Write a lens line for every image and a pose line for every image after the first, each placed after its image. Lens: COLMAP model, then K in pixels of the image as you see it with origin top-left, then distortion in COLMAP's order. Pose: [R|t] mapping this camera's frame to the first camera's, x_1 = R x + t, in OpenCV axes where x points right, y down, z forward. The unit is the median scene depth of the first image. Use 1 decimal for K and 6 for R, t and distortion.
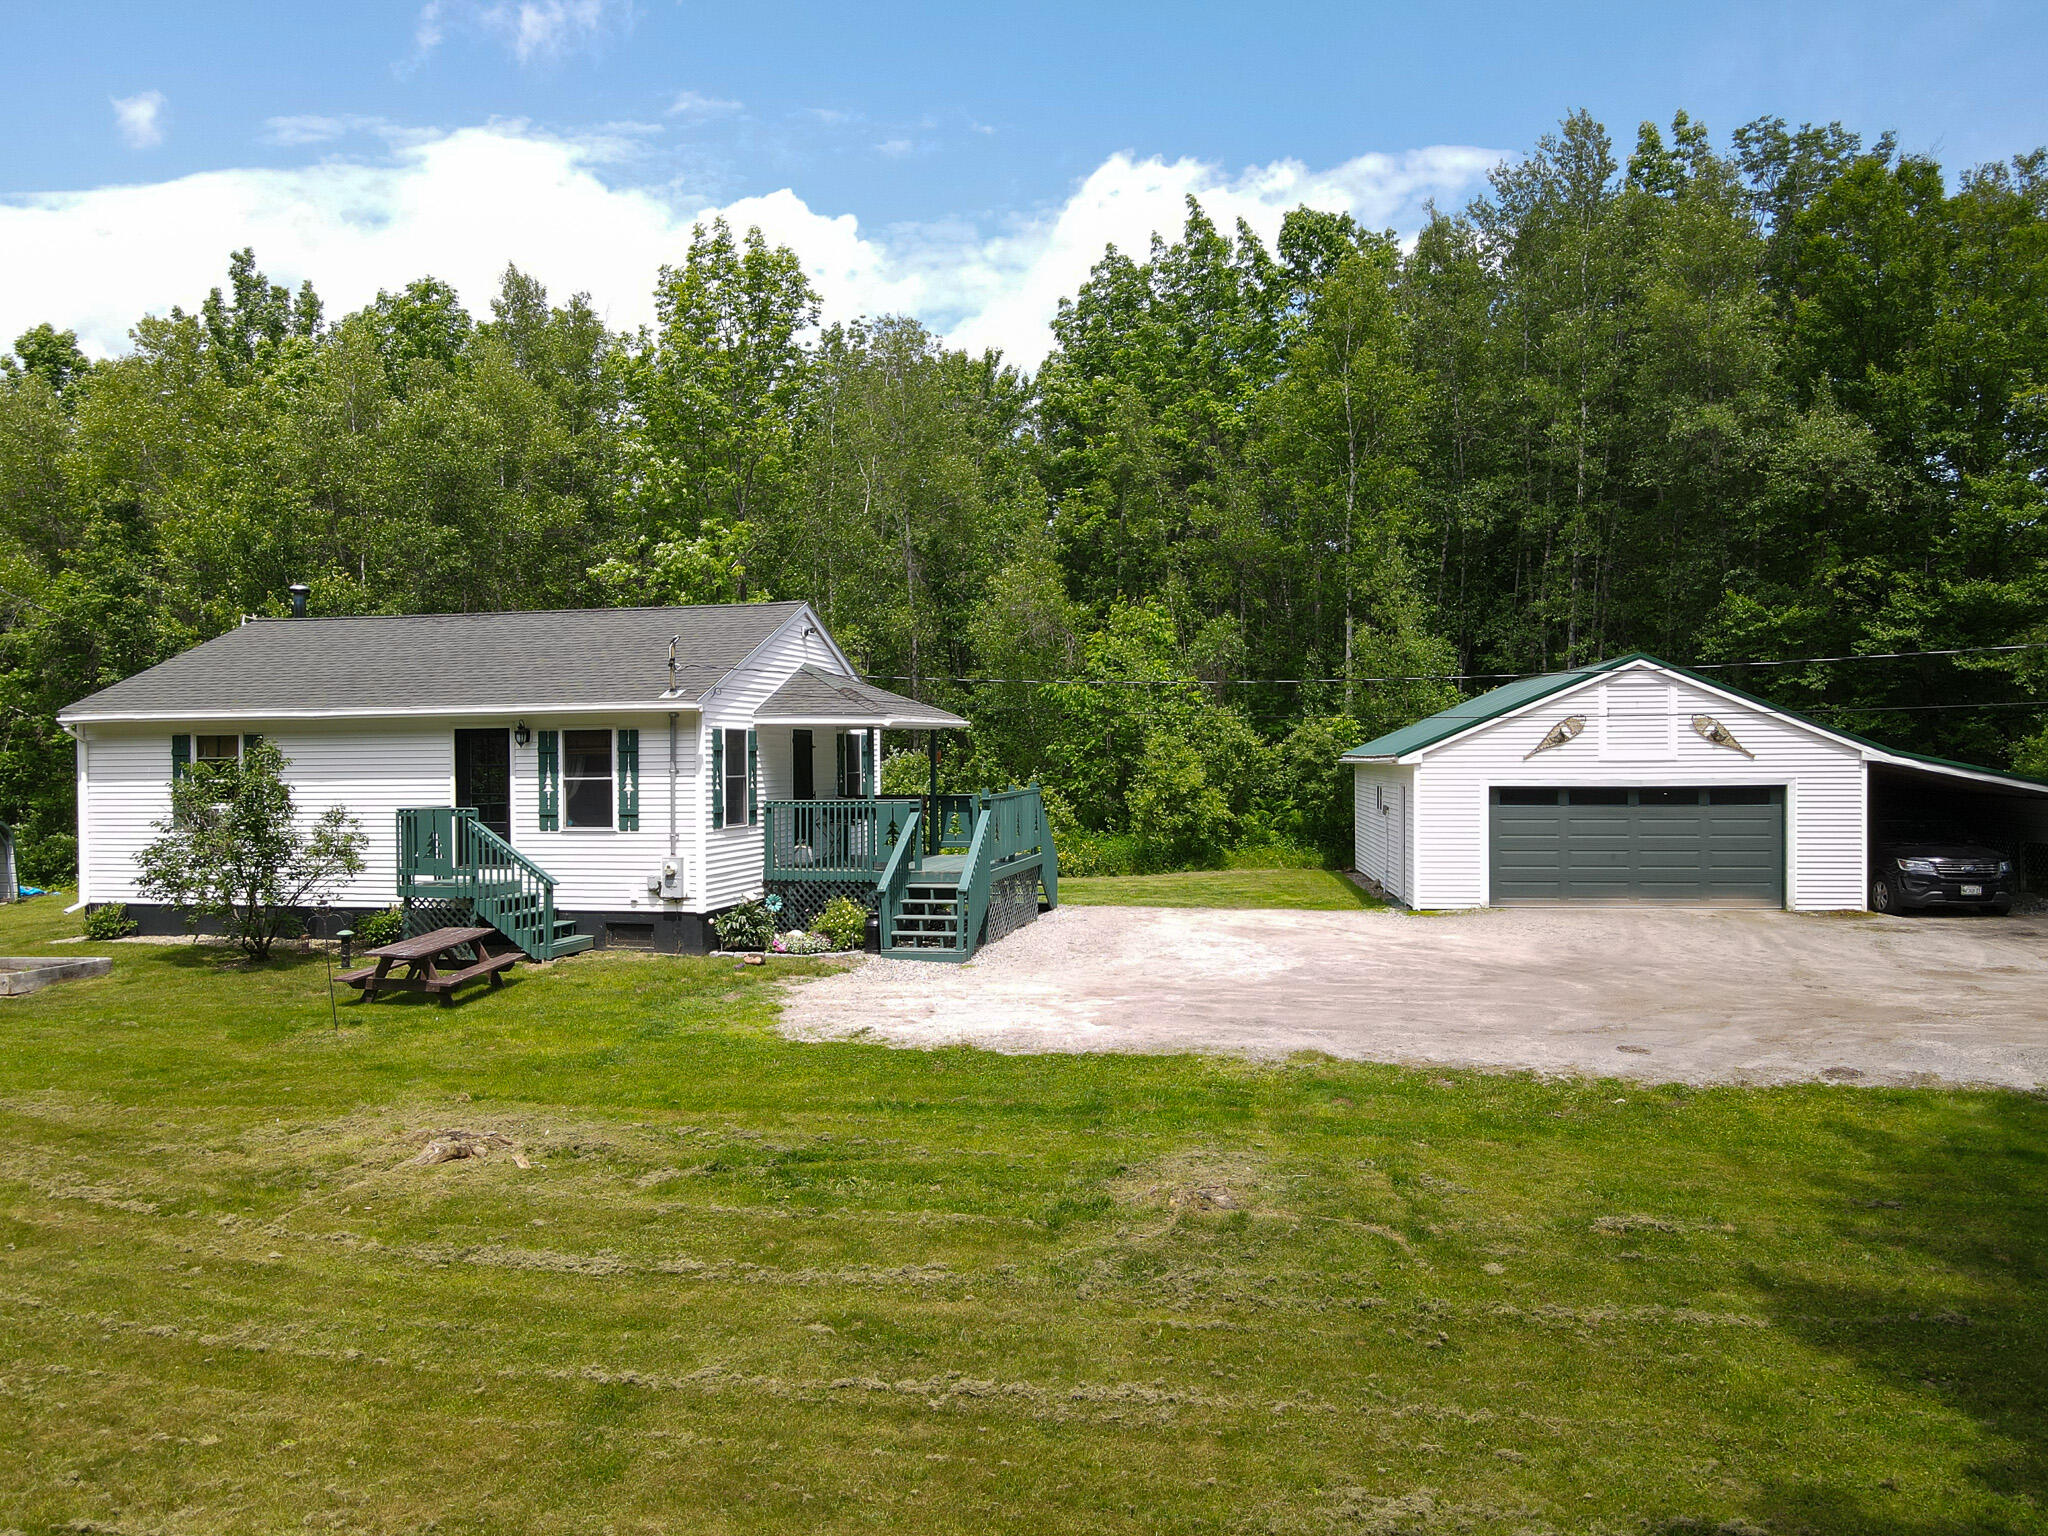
lens RADIAL K [[1508.8, 0, 1014.1], [0, 1508.8, 760.6], [0, 0, 1]] dist [0.004232, 0.007129]
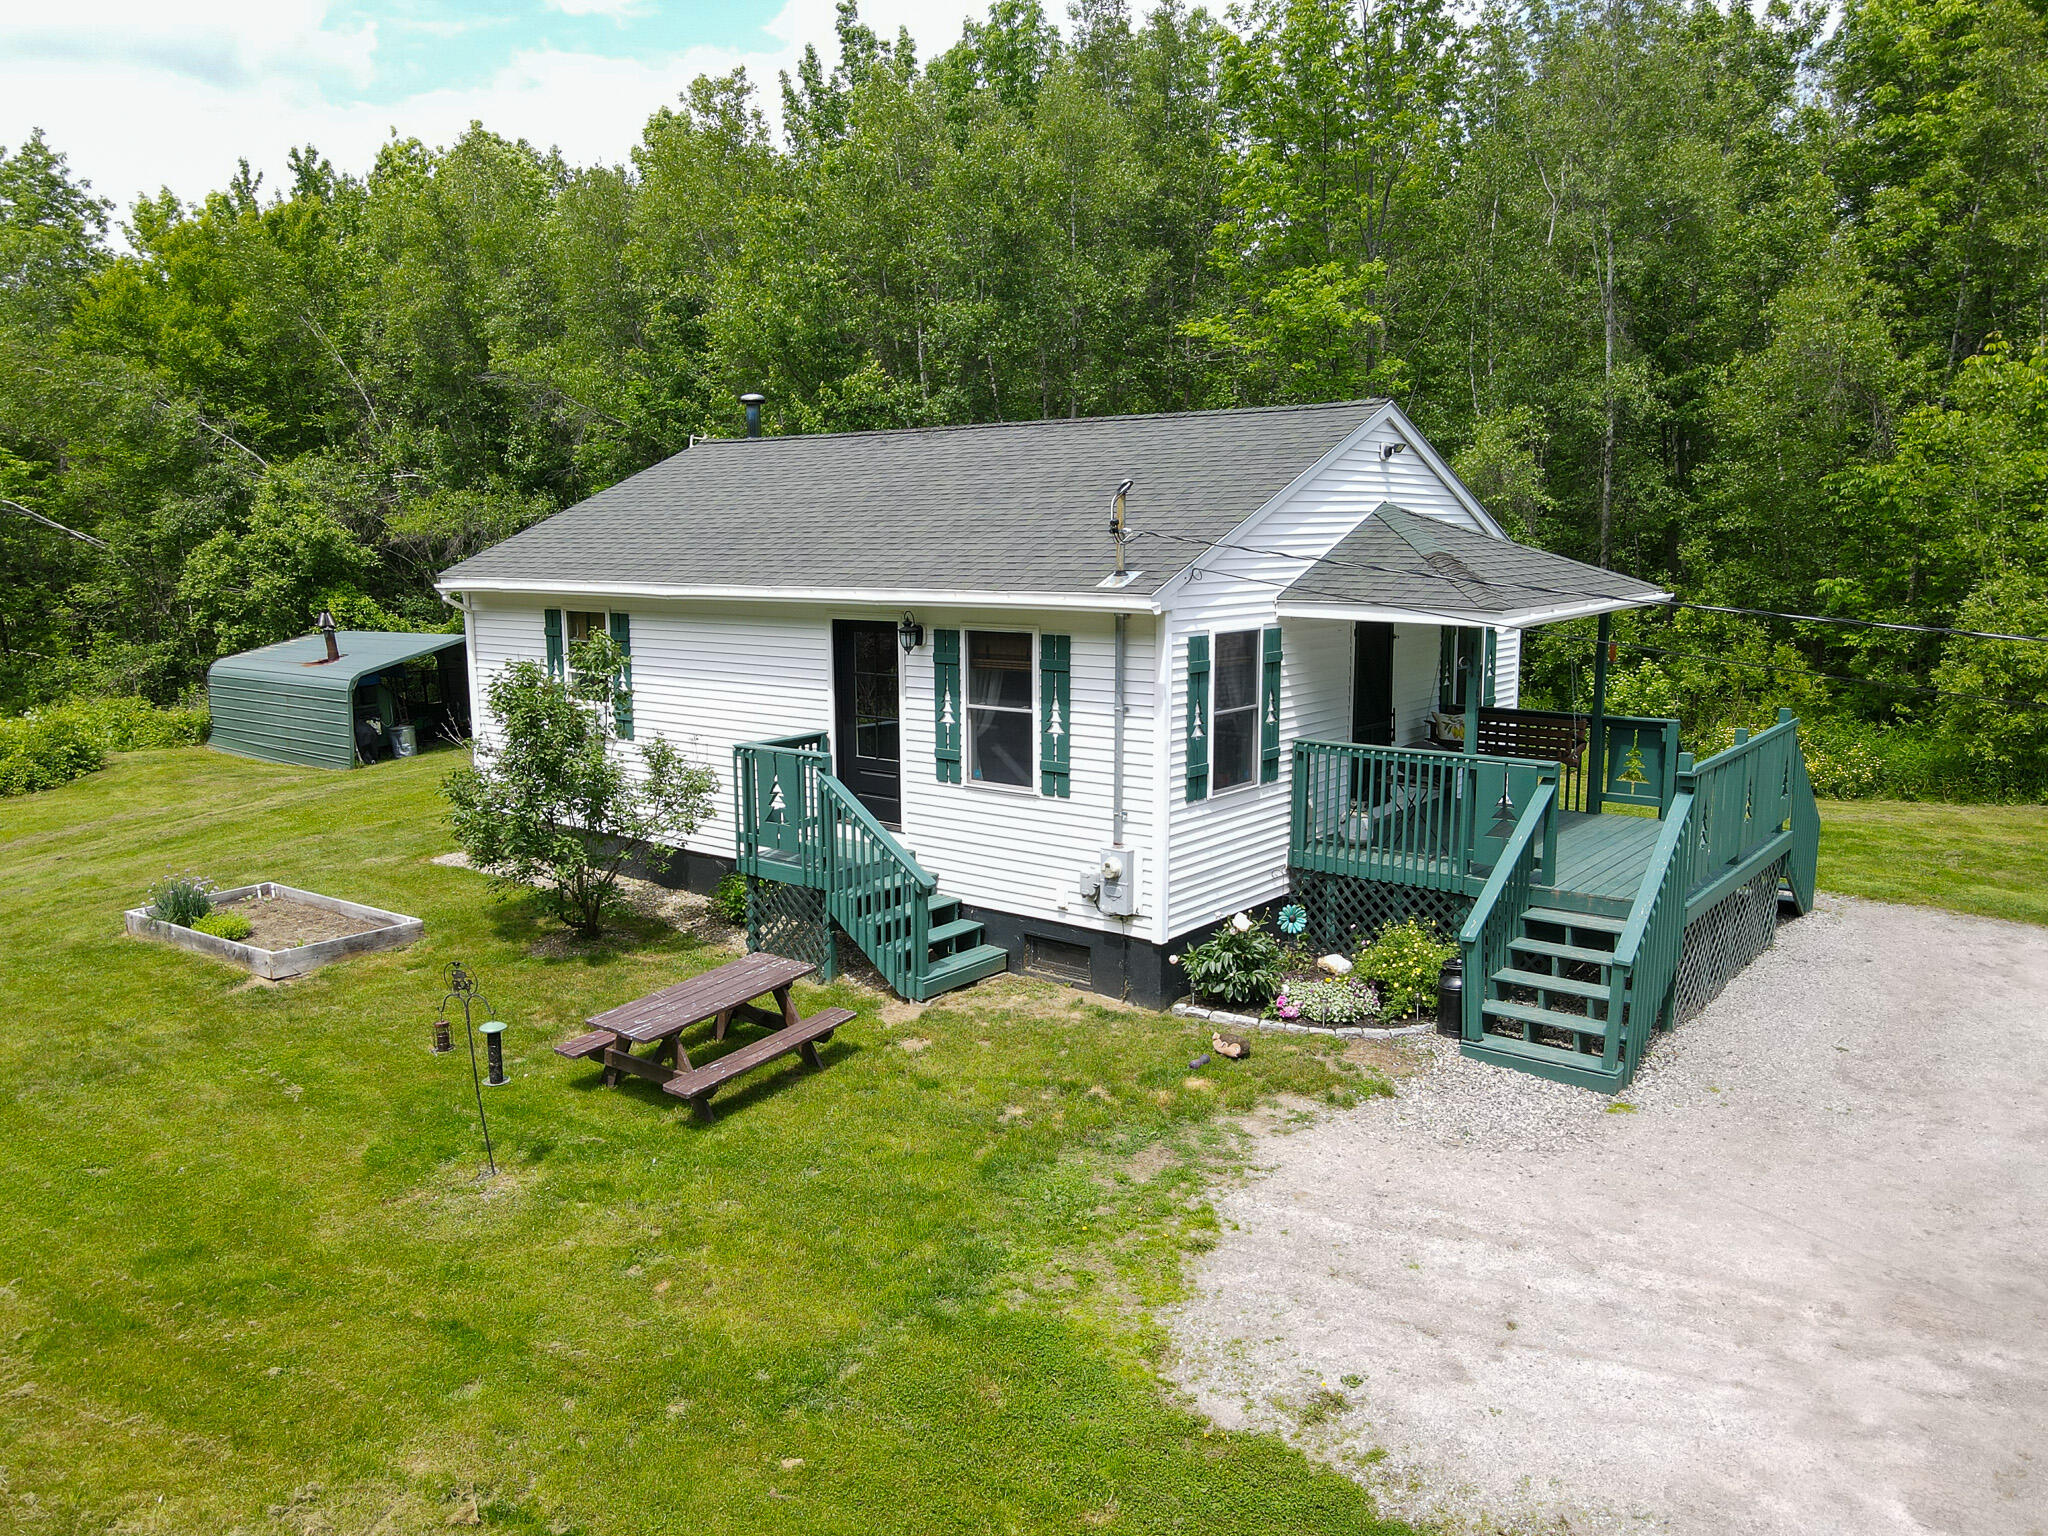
lens RADIAL K [[1508.8, 0, 1019.1], [0, 1508.8, 766.5], [0, 0, 1]] dist [0.004232, 0.007129]
pose [[0.901106, 0.070947, -0.427755, -0.002869], [-0.002533, 0.987367, 0.158428, -0.063163], [0.433592, -0.141676, 0.889902, 0.429519]]
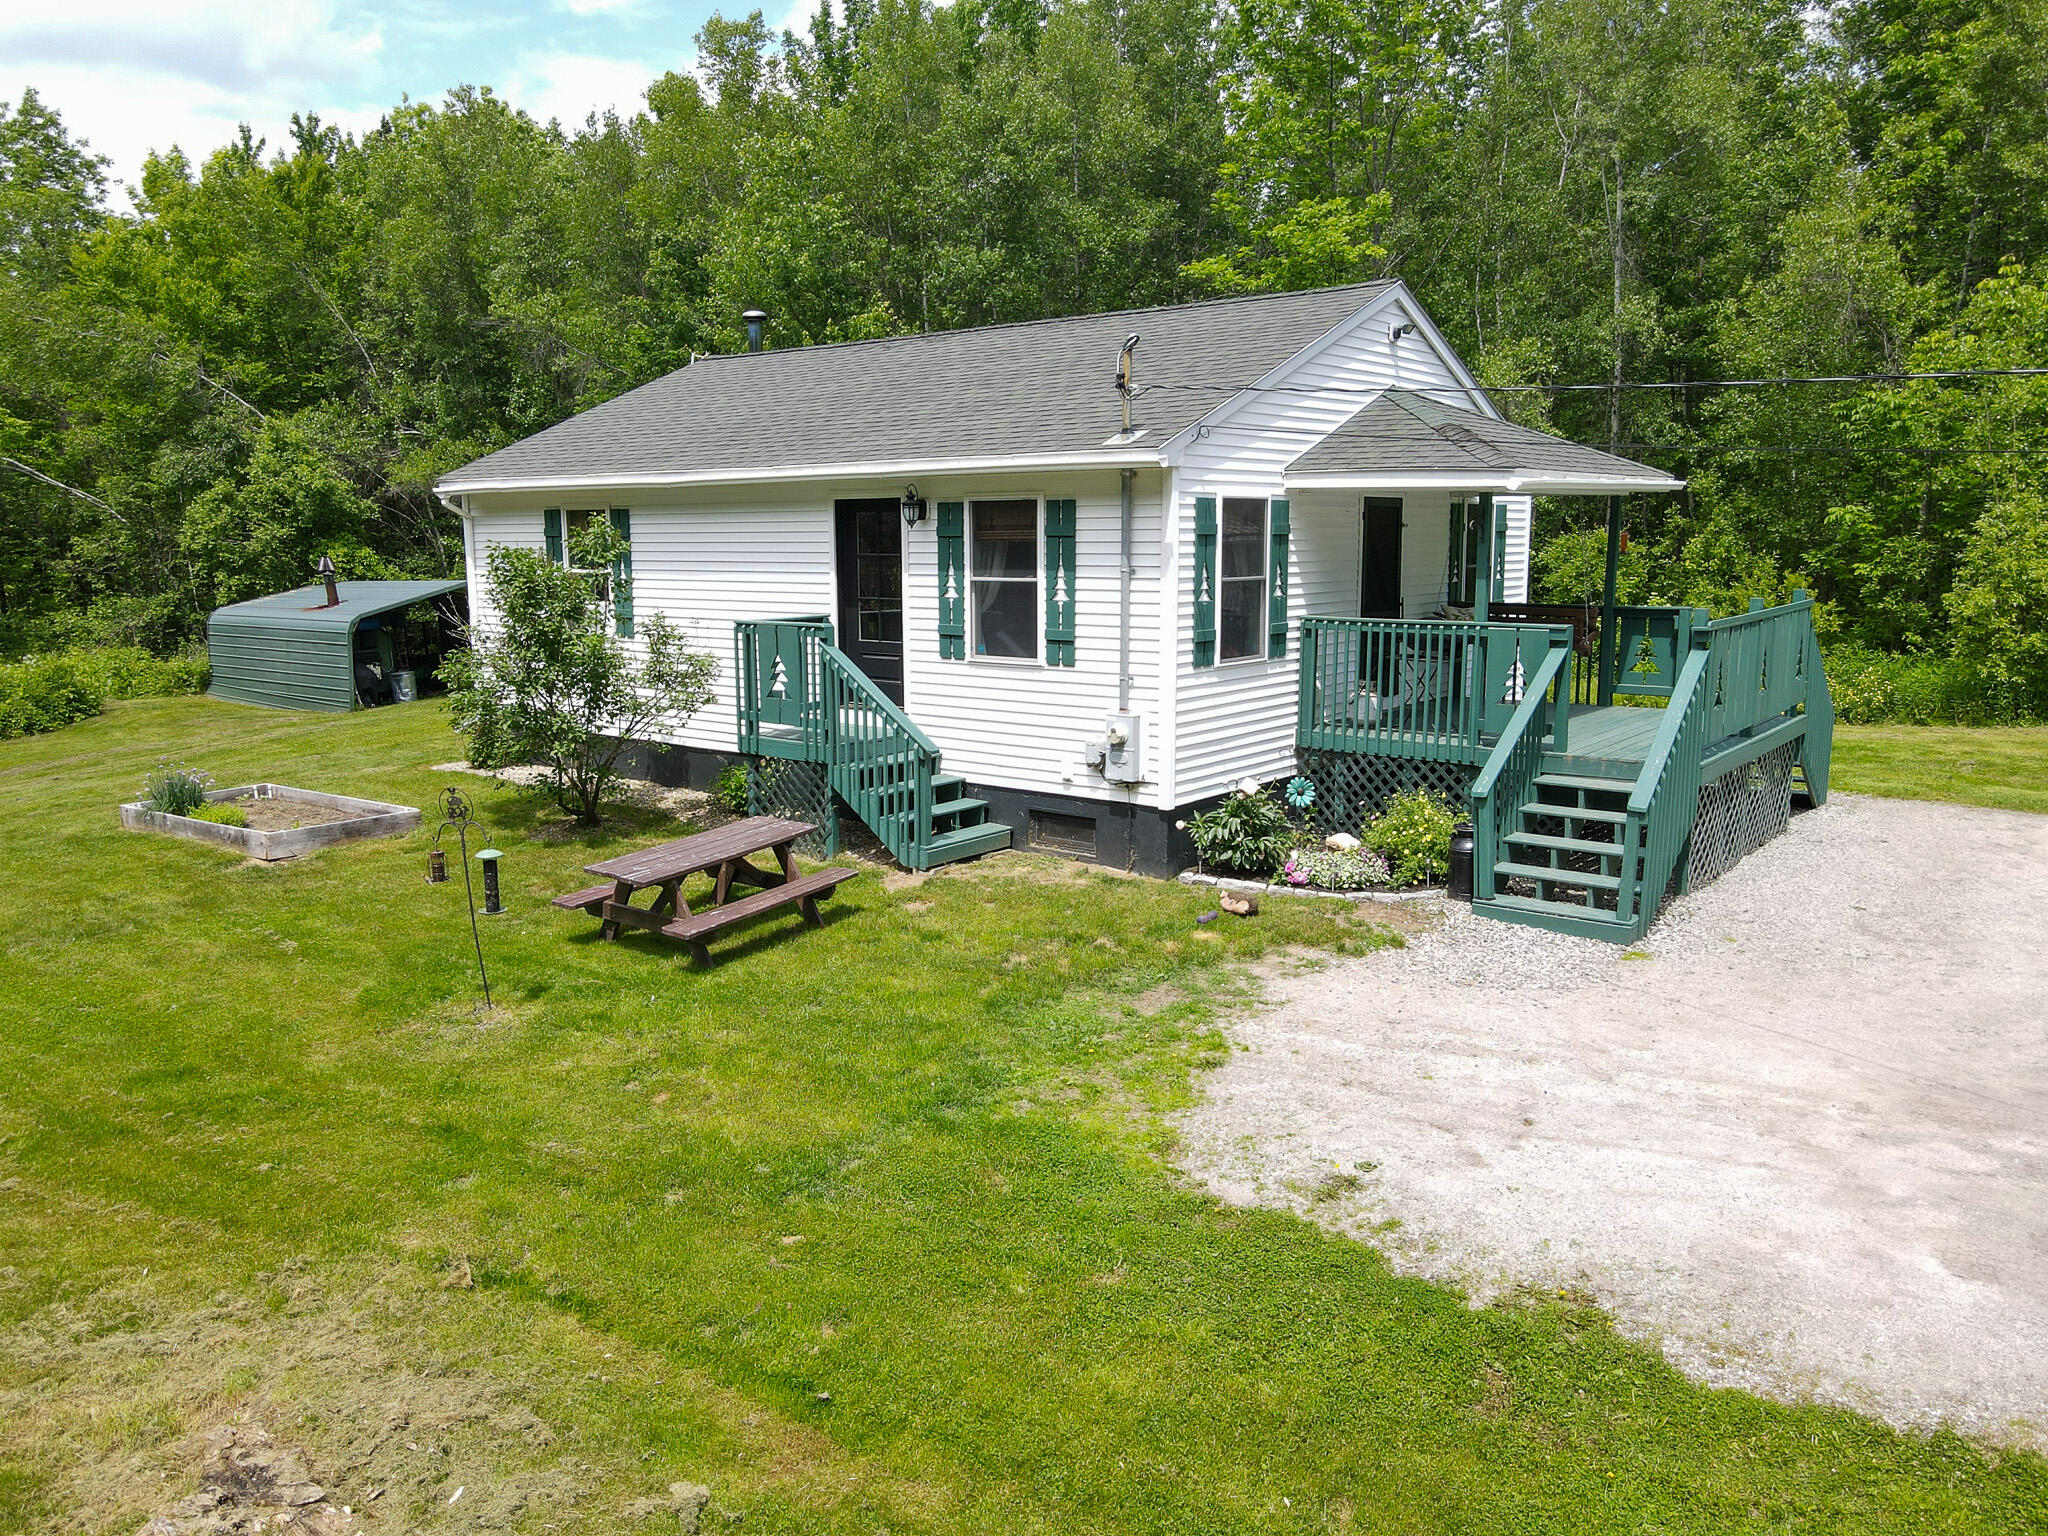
lens RADIAL K [[1508.8, 0, 1018.7], [0, 1508.8, 767.1], [0, 0, 1]] dist [0.004232, 0.007129]
pose [[0.900337, 0.071116, -0.429343, -0.003466], [-0.002493, 0.987384, 0.158322, -0.010057], [0.435185, -0.141473, 0.889156, 0.428984]]
